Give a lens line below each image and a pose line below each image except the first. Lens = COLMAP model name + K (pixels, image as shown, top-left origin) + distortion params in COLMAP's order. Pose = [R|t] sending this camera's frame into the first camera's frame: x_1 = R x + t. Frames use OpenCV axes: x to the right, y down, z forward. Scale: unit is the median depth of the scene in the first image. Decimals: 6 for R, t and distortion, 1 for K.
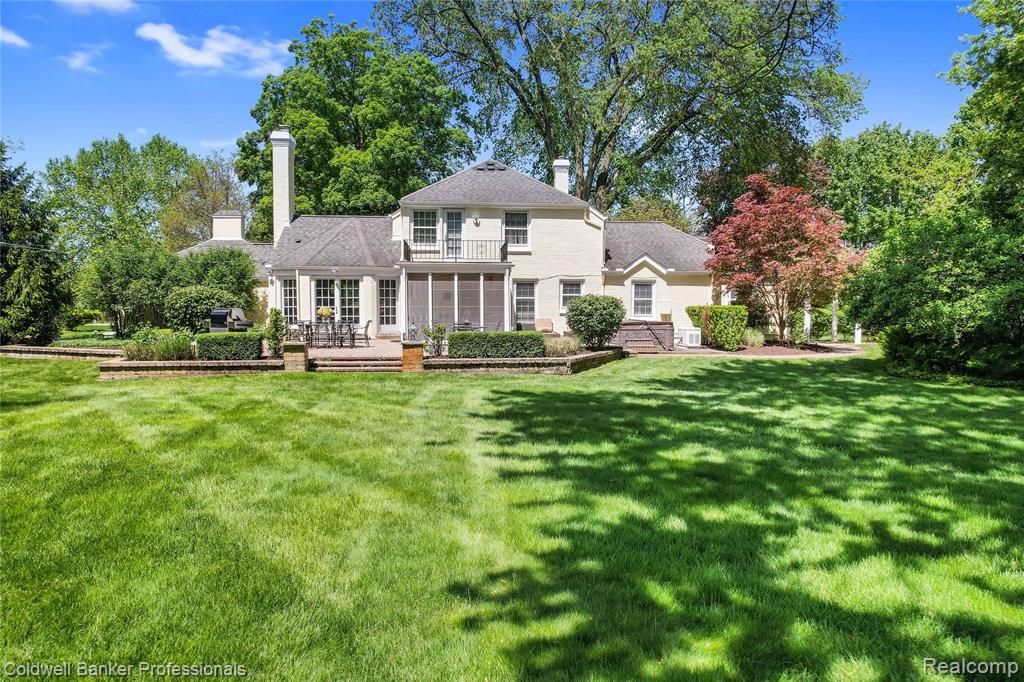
lens RADIAL K [[685.2, 0, 545.2], [0, 685.2, 336.8], [0, 0, 1]] dist [-0.038753, -0.001951]
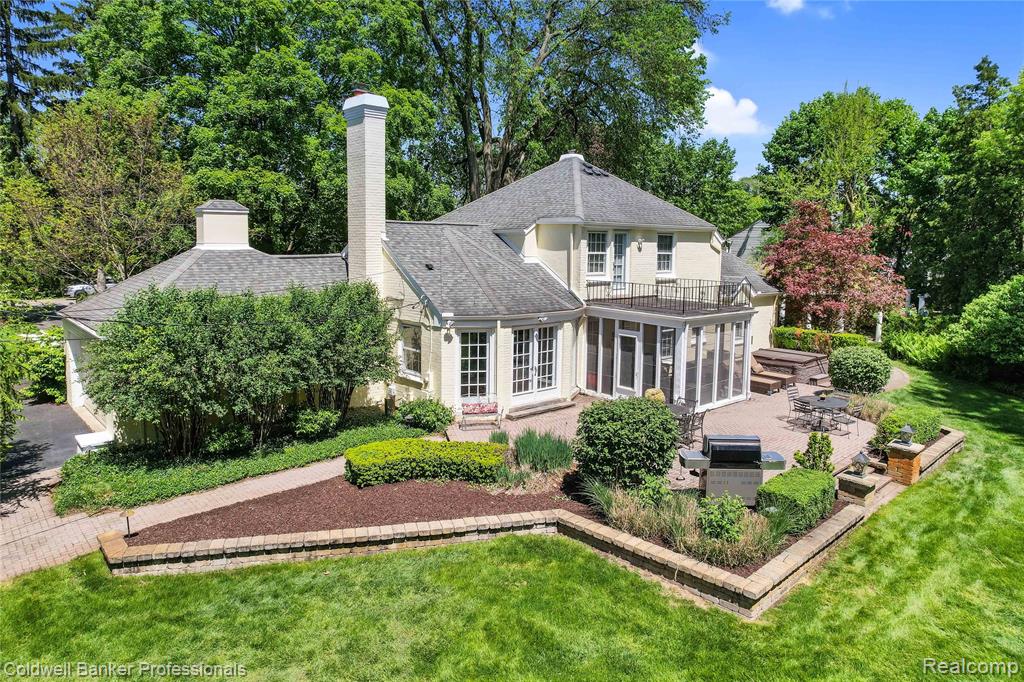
lens RADIAL K [[664.2, 0, 506.7], [0, 664.2, 304.0], [0, 0, 1]] dist [-0.033383, 0.004773]
pose [[0.813940, -0.047698, 0.578987, -0.705406], [0.014917, 0.998011, 0.061247, -0.146947], [-0.580757, -0.041214, 0.813033, 0.415194]]
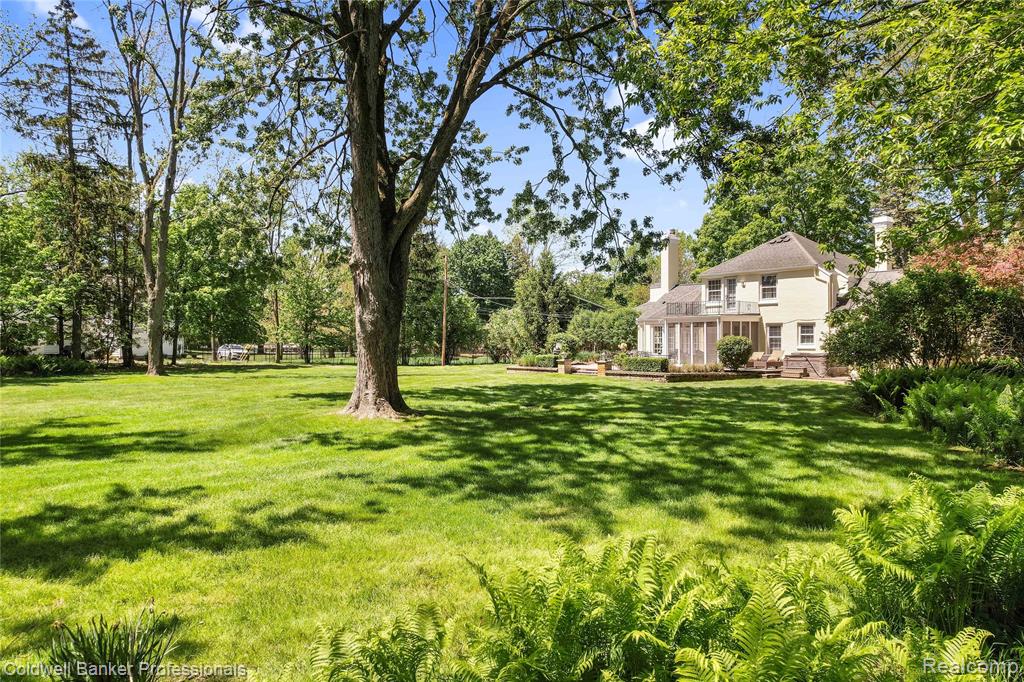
lens RADIAL K [[667.7, 0, 495.9], [0, 667.7, 338.1], [0, 0, 1]] dist [-0.038693, 0.004034]
pose [[0.496447, -0.002925, -0.868062, 0.845724], [-0.037890, 0.998968, -0.025035, -0.000310], [0.867240, 0.045320, 0.495824, -0.143110]]
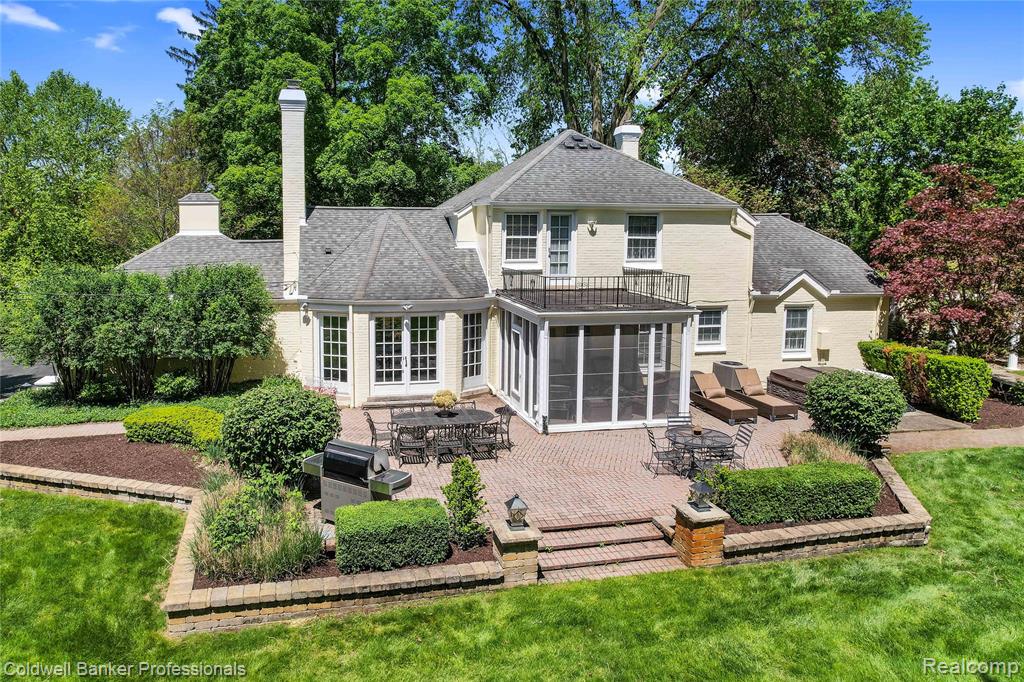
lens RADIAL K [[687.2, 0, 470.9], [0, 687.2, 302.5], [0, 0, 1]] dist [-0.034558, 0.001237]
pose [[0.996224, -0.008035, 0.086453, -0.284862], [0.002523, 0.997967, 0.063675, -0.135553], [-0.086789, -0.063217, 0.994219, 0.287744]]
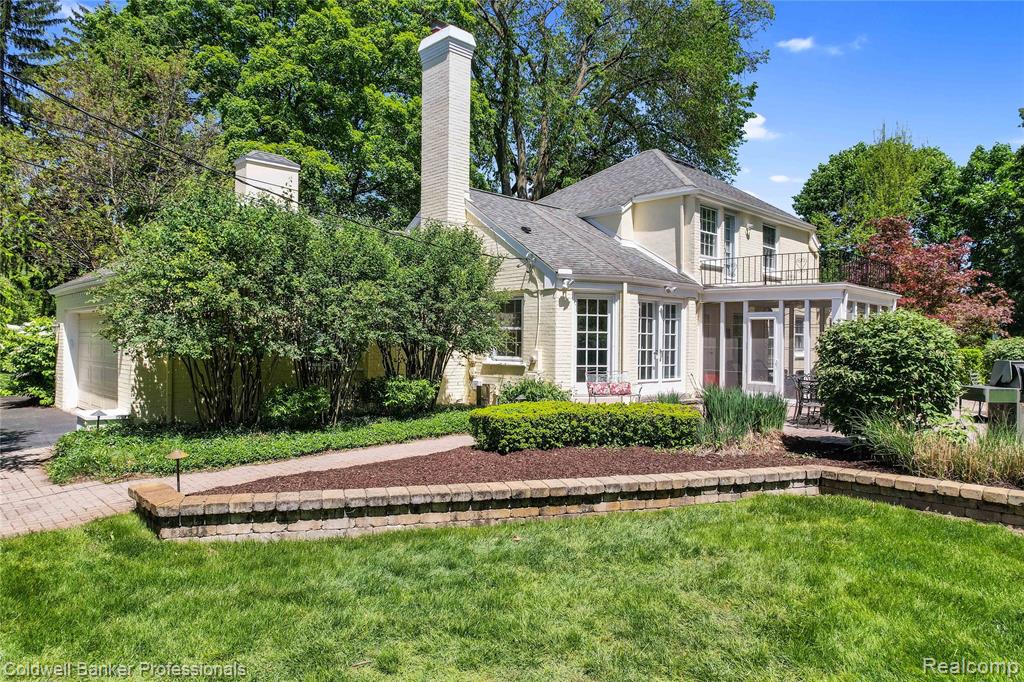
lens RADIAL K [[663.1, 0, 516.9], [0, 663.1, 336.6], [0, 0, 1]] dist [-0.043492, 0.004322]
pose [[0.785248, 0.011377, 0.619076, -0.721496], [0.016997, 0.999058, -0.039920, -0.031968], [-0.618947, 0.041870, 0.784316, 0.593415]]
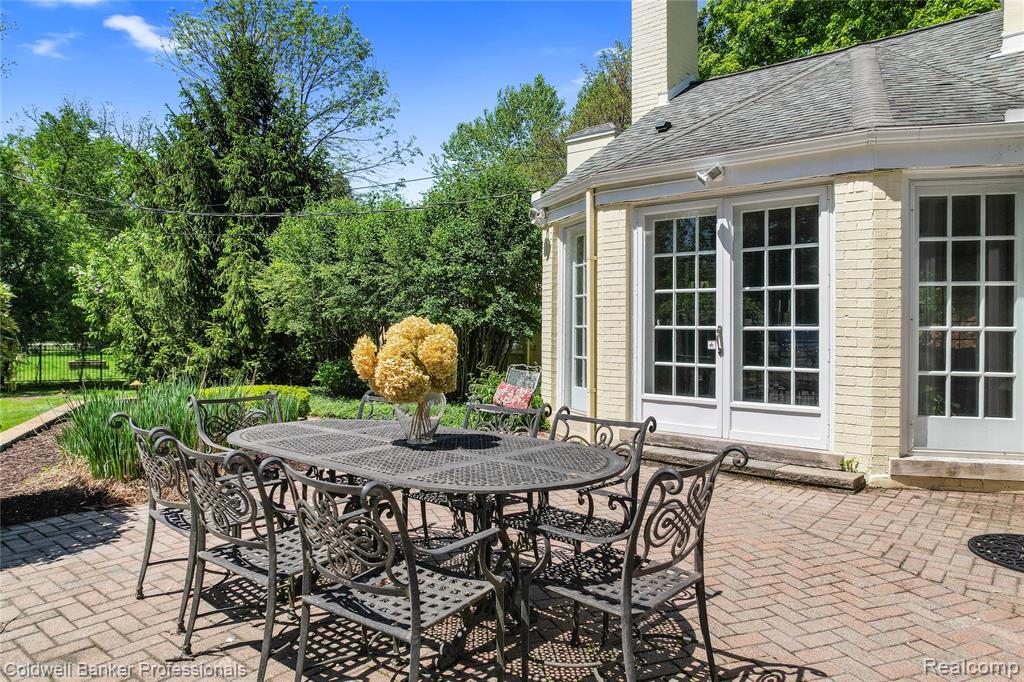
lens RADIAL K [[695.7, 0, 515.7], [0, 695.7, 327.0], [0, 0, 1]] dist [-0.017151, 0.000230]
pose [[0.667355, 0.000198, -0.744740, -0.162188], [-0.036071, 0.998835, -0.032058, -0.031154], [0.743866, 0.048258, 0.666584, 0.741461]]
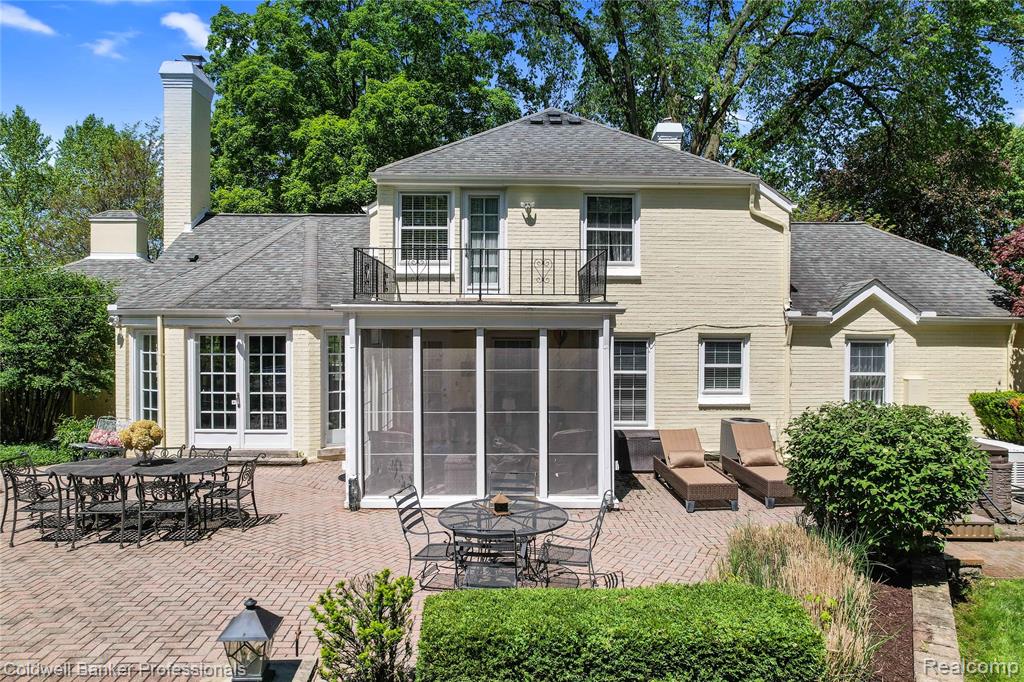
lens RADIAL K [[687.7, 0, 542.2], [0, 687.7, 340.3], [0, 0, 1]] dist [-0.090894, 0.064221]
pose [[0.997347, 0.003232, -0.072728, -0.054455], [-0.005346, 0.999568, -0.028896, -0.064654], [0.072603, 0.029208, 0.996933, 0.510047]]
